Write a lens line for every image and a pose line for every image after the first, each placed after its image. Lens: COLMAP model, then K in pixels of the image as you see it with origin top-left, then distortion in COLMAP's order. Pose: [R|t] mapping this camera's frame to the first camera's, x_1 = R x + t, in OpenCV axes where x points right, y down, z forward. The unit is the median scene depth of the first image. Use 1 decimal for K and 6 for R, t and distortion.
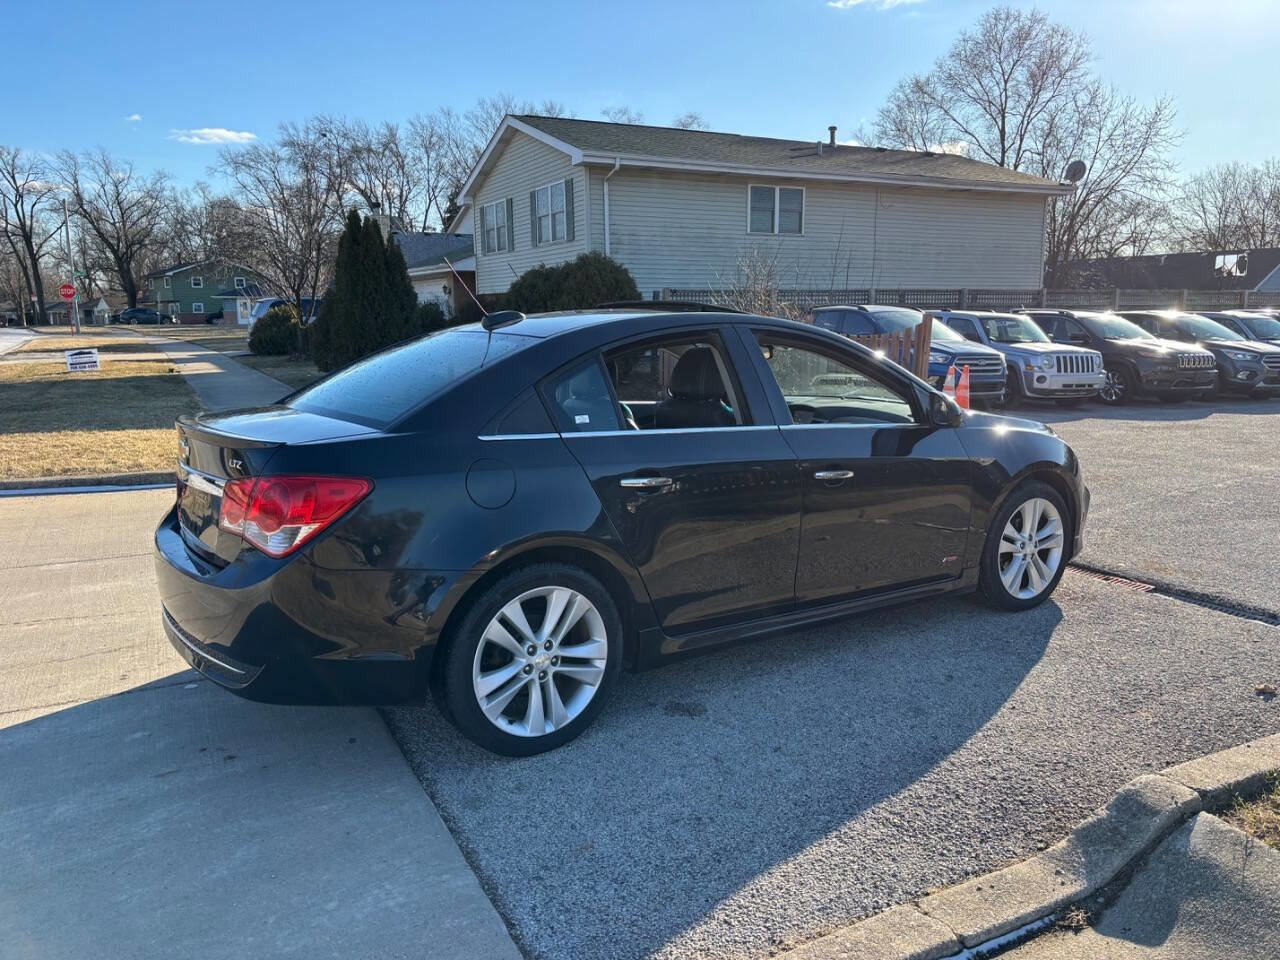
lens RADIAL K [[966.7, 0, 649.2], [0, 966.7, 484.0], [0, 0, 1]] dist [0.047493, -0.049619]
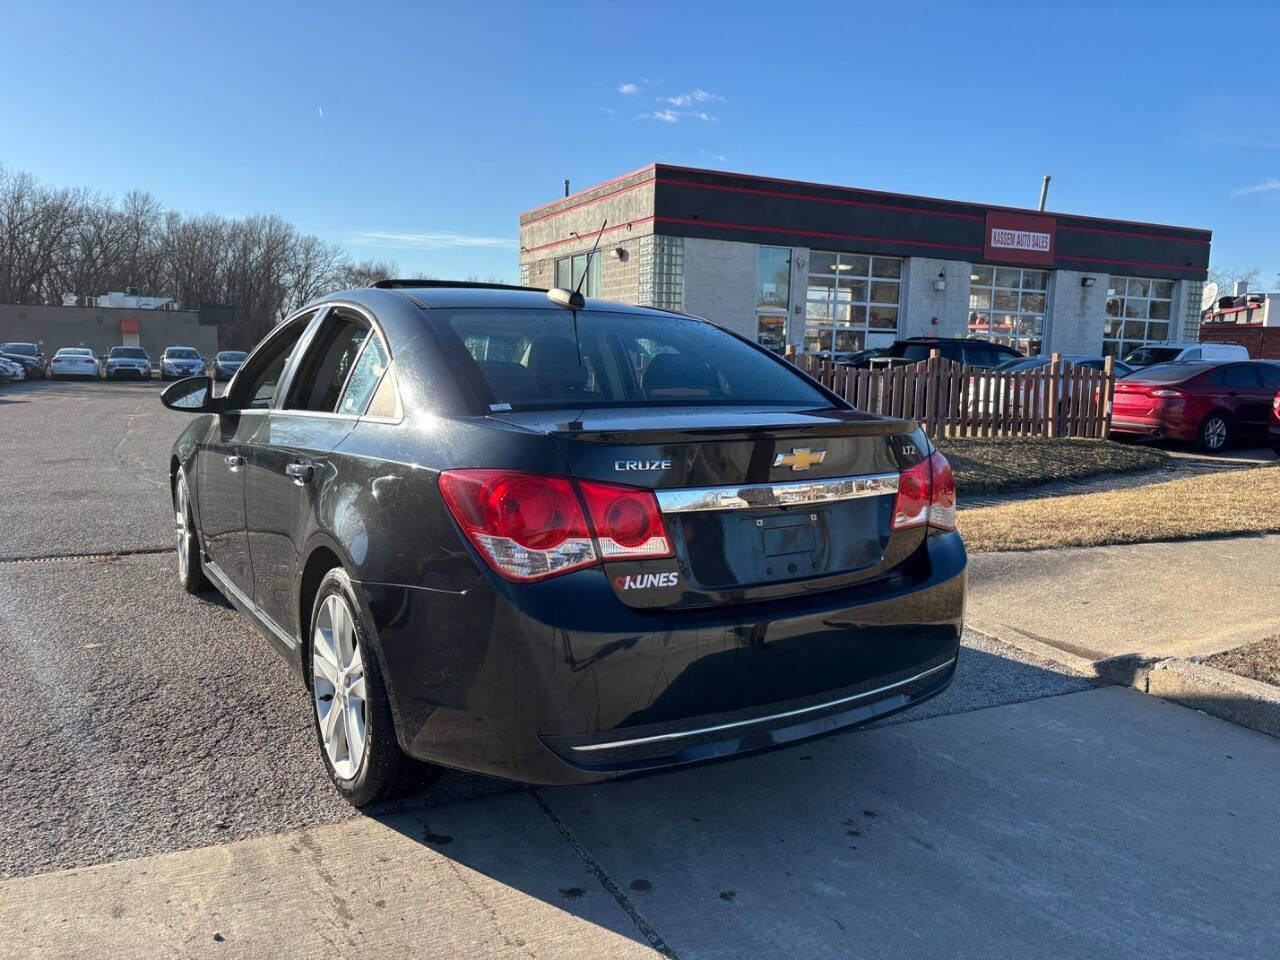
lens RADIAL K [[966.7, 0, 652.0], [0, 966.7, 486.2], [0, 0, 1]] dist [0.047493, -0.049619]
pose [[0.021667, -0.126937, 0.991674, -0.189500], [0.146710, 0.981573, 0.122438, -0.018999], [-0.988942, 0.142836, 0.039891, 0.172270]]
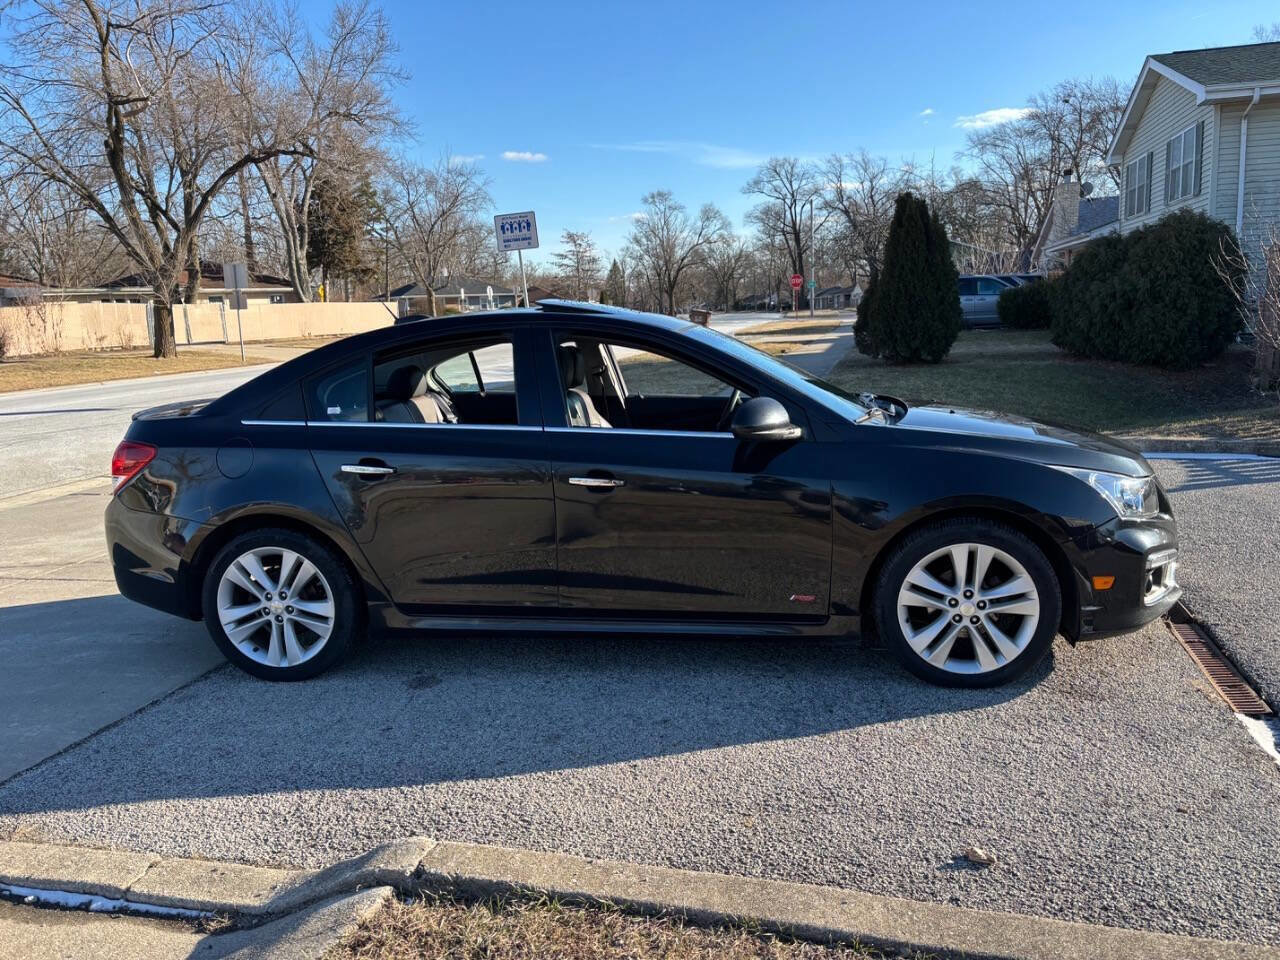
lens RADIAL K [[966.7, 0, 644.6], [0, 966.7, 482.9], [0, 0, 1]] dist [0.047493, -0.049619]
pose [[0.739066, 0.094665, -0.666948, 0.160020], [-0.079521, 0.995414, 0.053166, -0.011667], [0.668923, 0.013743, 0.743205, 0.061077]]
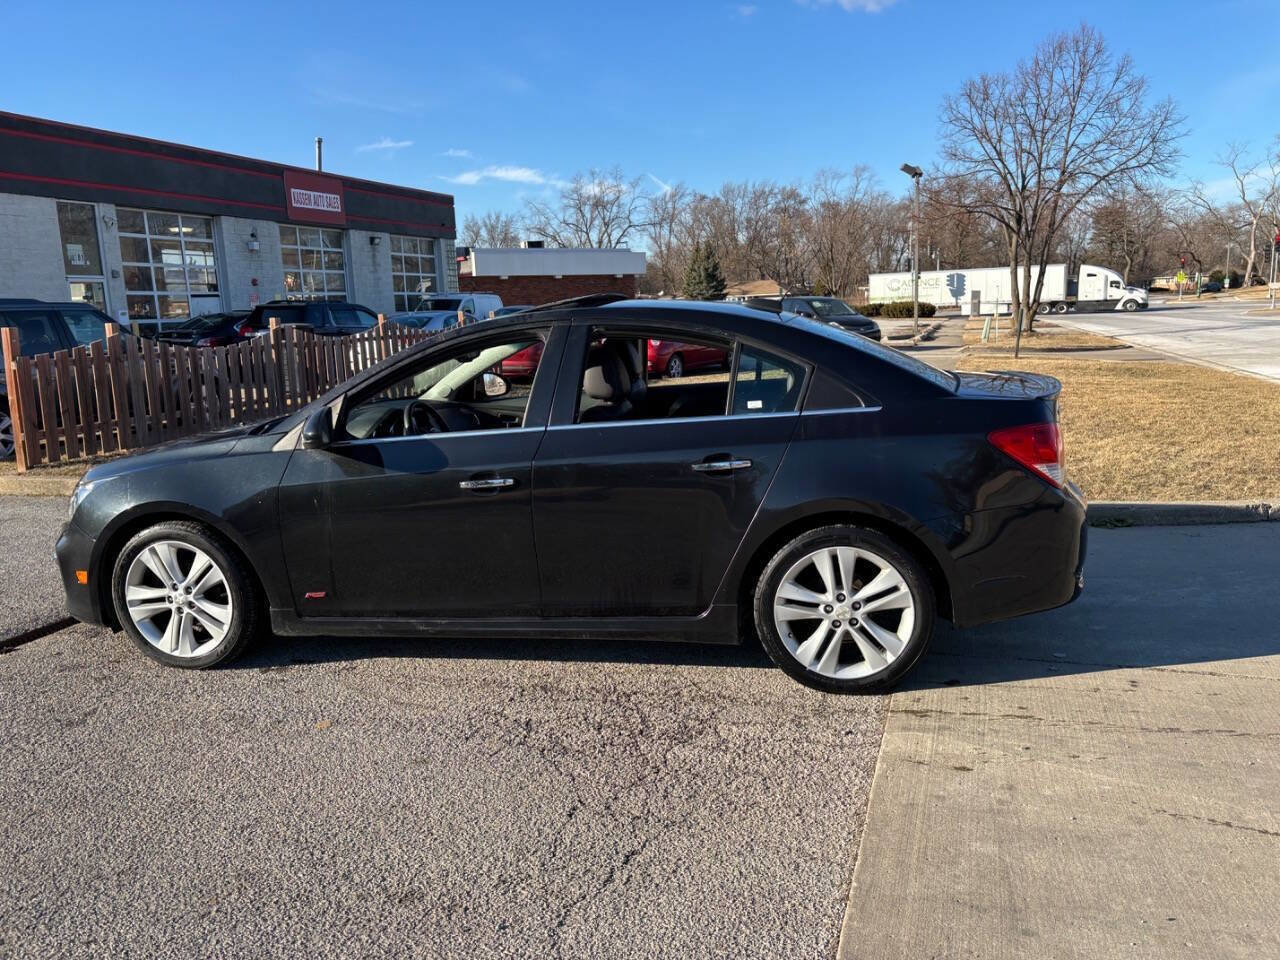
lens RADIAL K [[966.7, 0, 649.0], [0, 966.7, 488.9], [0, 0, 1]] dist [0.047493, -0.049619]
pose [[-0.700140, -0.104037, 0.706386, -0.160507], [0.162759, 0.940026, 0.299767, -0.060933], [-0.695208, 0.324850, -0.641217, 0.348856]]
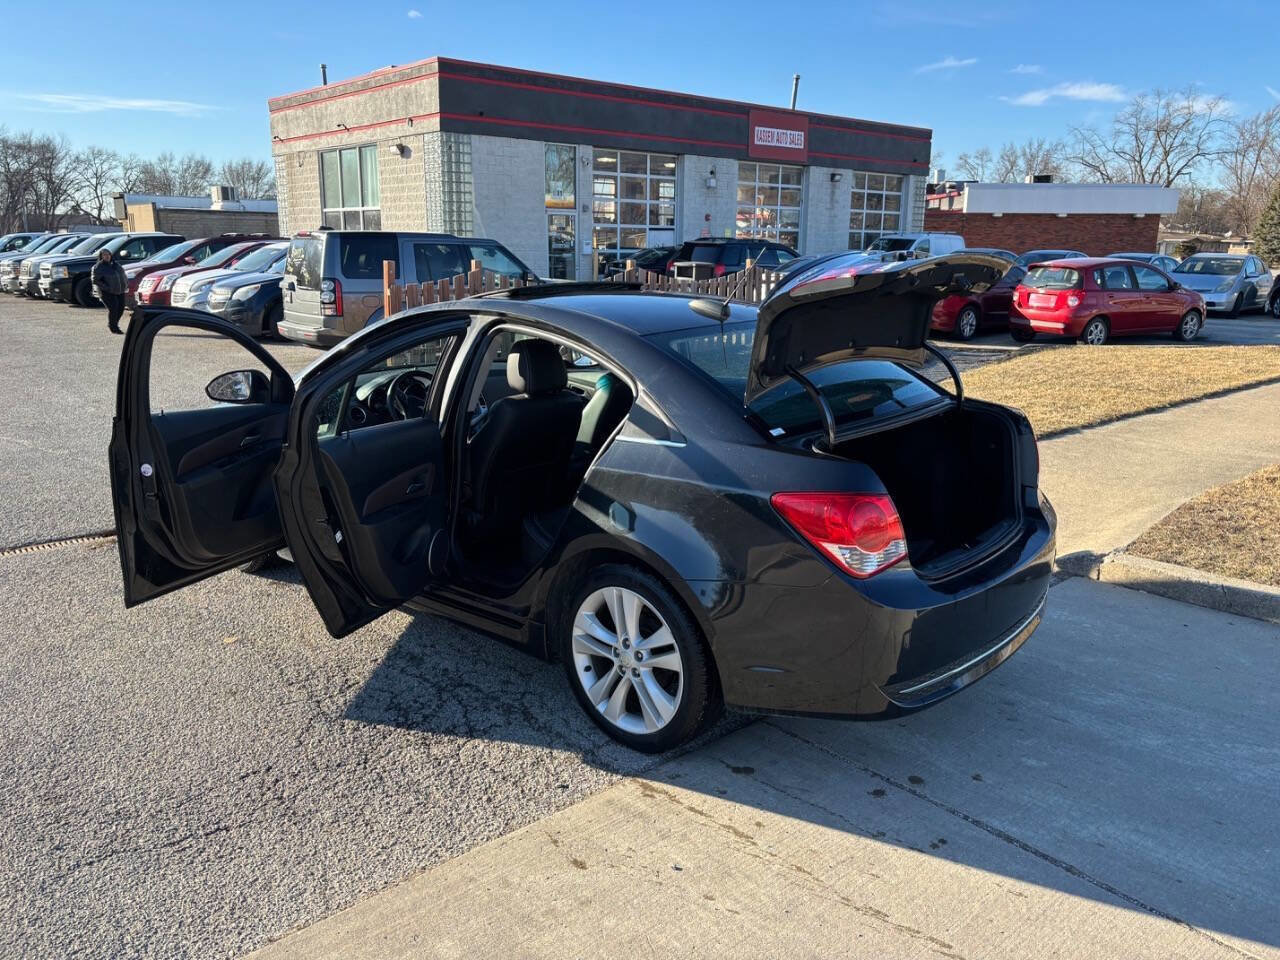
lens RADIAL K [[966.7, 0, 642.1], [0, 966.7, 469.7], [0, 0, 1]] dist [0.047493, -0.049619]
pose [[-0.242881, -0.220168, 0.944741, -0.207381], [0.159621, 0.951557, 0.262793, -0.053270], [-0.956833, 0.214628, -0.195972, 0.243725]]
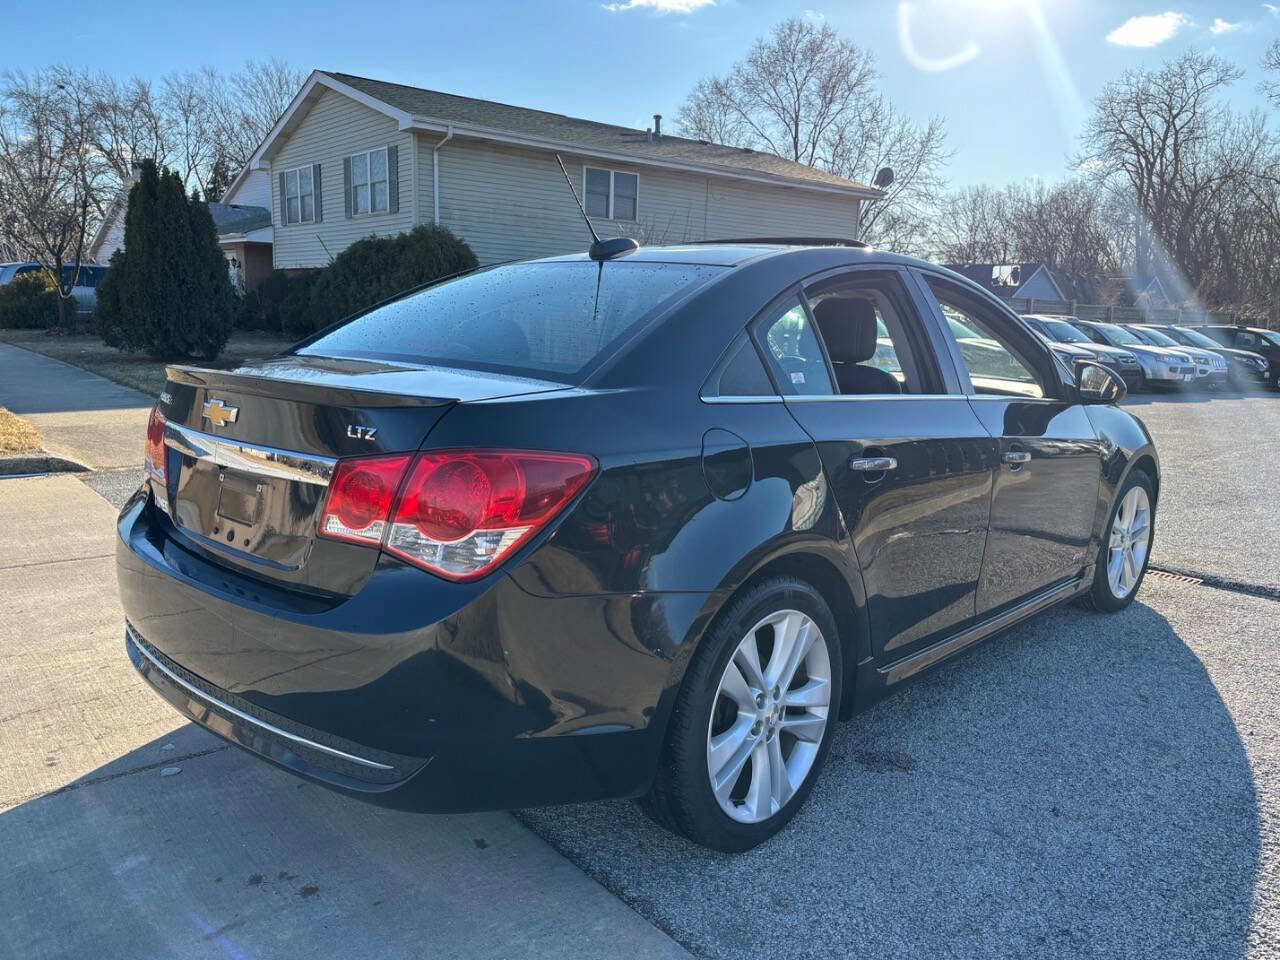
lens RADIAL K [[966.7, 0, 649.6], [0, 966.7, 485.3], [0, 0, 1]] dist [0.047493, -0.049619]
pose [[0.974655, -0.004908, 0.223661, -0.054874], [0.003480, 0.999971, 0.006778, 0.001370], [-0.223688, -0.005828, 0.974643, 0.050157]]
